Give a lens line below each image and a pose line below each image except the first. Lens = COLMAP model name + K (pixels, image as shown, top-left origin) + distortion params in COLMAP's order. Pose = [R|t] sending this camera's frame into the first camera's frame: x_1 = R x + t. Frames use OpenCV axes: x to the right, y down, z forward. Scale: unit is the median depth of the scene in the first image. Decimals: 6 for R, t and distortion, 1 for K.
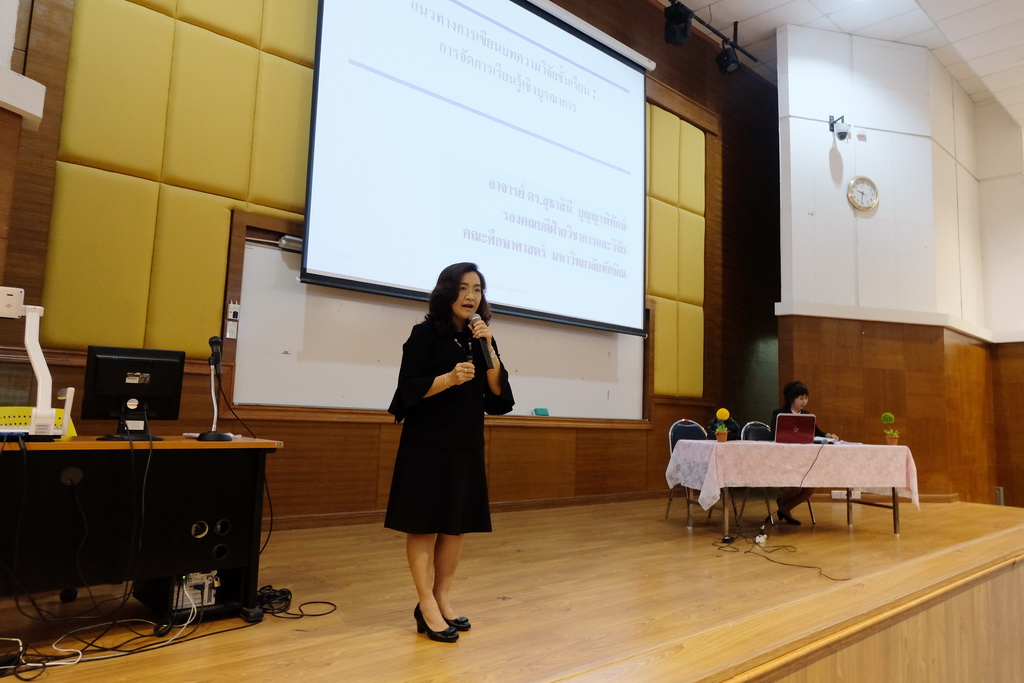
lens RADIAL K [[743.8, 0, 512.0], [0, 743.8, 341.5], [0, 0, 1]] dist [-0.006348, -0.001479]
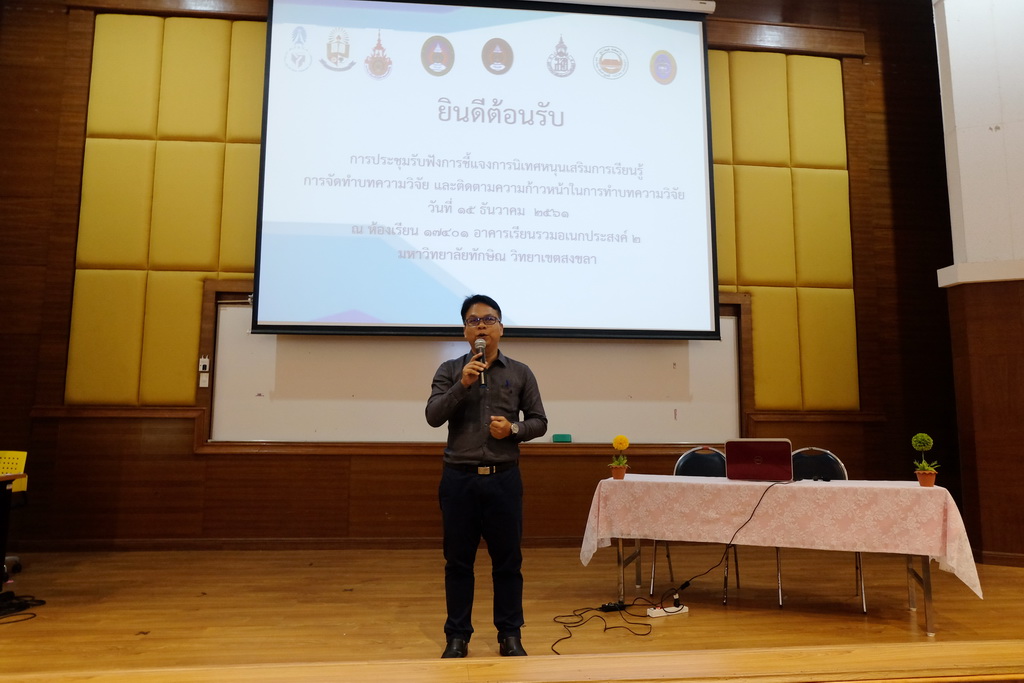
lens RADIAL K [[725.8, 0, 512.0], [0, 725.8, 341.5], [0, 0, 1]] dist [-0.008450, 0.000205]
pose [[0.789431, -0.098774, -0.605840, 0.625738], [0.085281, 0.995045, -0.051105, 0.021343], [0.607886, -0.011322, 0.793944, 0.315100]]
